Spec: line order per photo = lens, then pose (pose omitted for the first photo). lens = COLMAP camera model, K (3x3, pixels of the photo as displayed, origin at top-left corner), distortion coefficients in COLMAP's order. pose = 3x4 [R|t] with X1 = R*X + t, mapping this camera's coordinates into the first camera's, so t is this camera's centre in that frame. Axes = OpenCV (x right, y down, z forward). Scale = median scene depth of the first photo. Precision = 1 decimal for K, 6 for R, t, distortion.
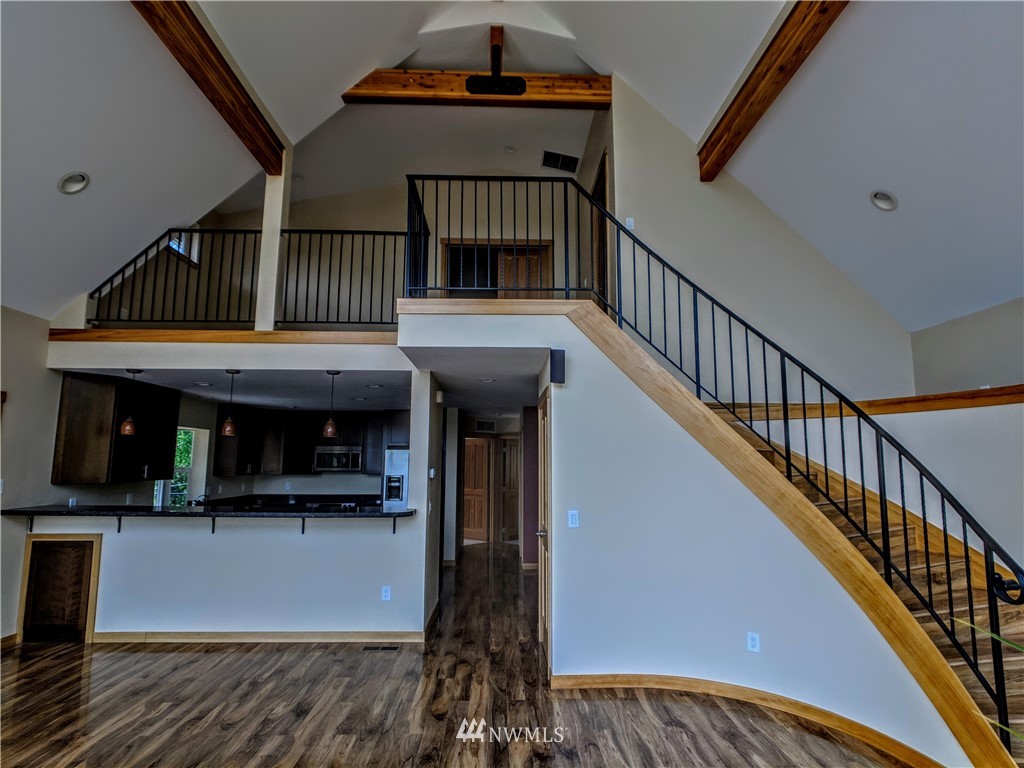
lens RADIAL K [[531.3, 0, 516.3], [0, 531.3, 390.9], [0, 0, 1]] dist [-0.004414, -0.002868]
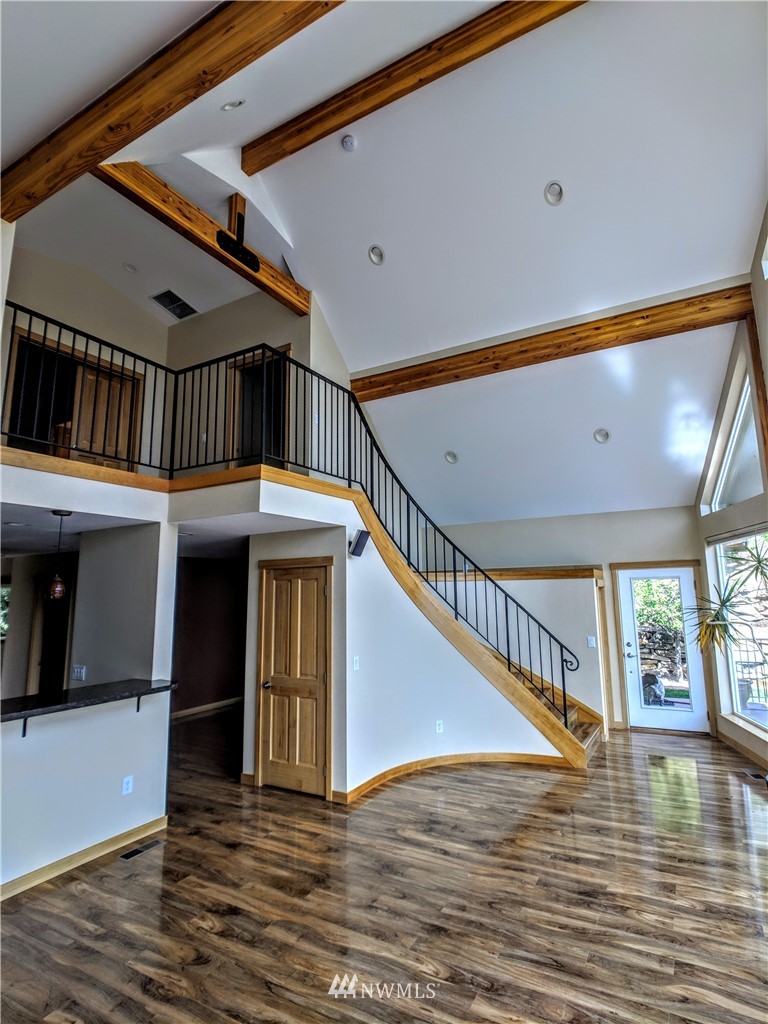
lens RADIAL K [[531.3, 0, 384.9], [0, 531.3, 507.5], [0, 0, 1]] dist [-0.004414, -0.002868]
pose [[0.534484, 0.124812, 0.835912, -0.754222], [-0.090888, 0.991788, -0.089973, -0.015988], [-0.840278, -0.027886, 0.541439, 0.205431]]
